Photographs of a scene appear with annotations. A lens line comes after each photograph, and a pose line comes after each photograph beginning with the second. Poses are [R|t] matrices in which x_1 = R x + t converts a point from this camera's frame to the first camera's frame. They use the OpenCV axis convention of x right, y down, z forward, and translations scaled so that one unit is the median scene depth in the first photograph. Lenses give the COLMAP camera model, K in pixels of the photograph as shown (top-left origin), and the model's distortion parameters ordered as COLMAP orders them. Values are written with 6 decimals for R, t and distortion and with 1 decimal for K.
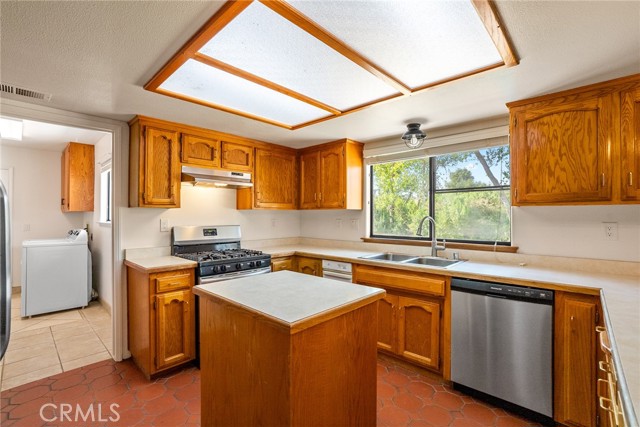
lens RADIAL K [[296.2, 0, 310.3], [0, 296.2, 214.1], [0, 0, 1]] dist [-0.034762, -0.000029]
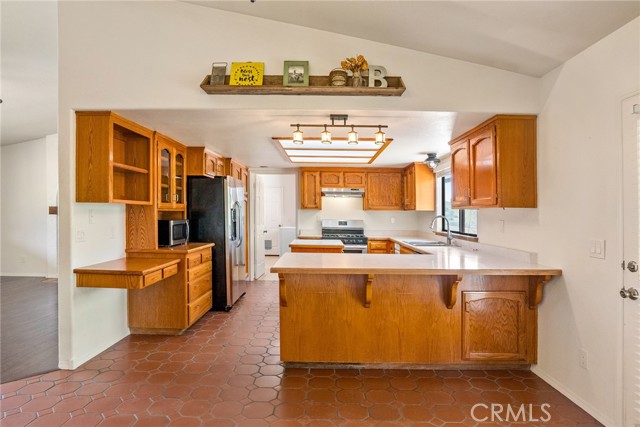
lens RADIAL K [[359.6, 0, 320.0], [0, 359.6, 213.5], [0, 0, 1]] dist [-0.020271, 0.000008]
pose [[0.697662, 0.009221, -0.716368, 1.112598], [-0.008651, 0.999953, 0.004447, -0.005559], [0.716375, 0.003094, 0.697709, -0.592687]]
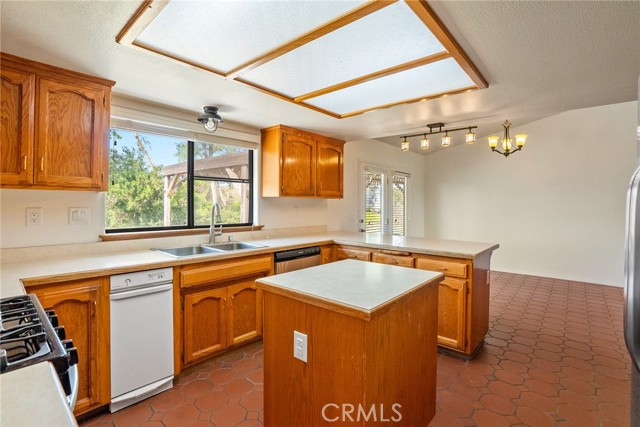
lens RADIAL K [[301.9, 0, 317.5], [0, 301.9, 203.2], [0, 0, 1]] dist [-0.068119, 0.000029]
pose [[-0.065239, 0.003594, 0.997863, -0.559291], [-0.011158, 0.999928, -0.004331, 0.006895], [-0.997807, -0.011417, -0.065194, 0.629344]]
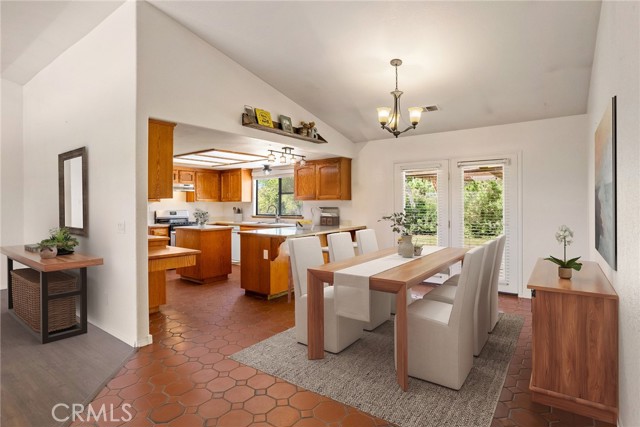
lens RADIAL K [[331.4, 0, 319.2], [0, 331.4, 201.6], [0, 0, 1]] dist [0.000124, 0.000018]
pose [[0.989263, -0.006551, 0.145997, 0.340361], [0.006948, 0.999973, -0.002208, -0.008803], [-0.145979, 0.003199, 0.989283, -1.474642]]
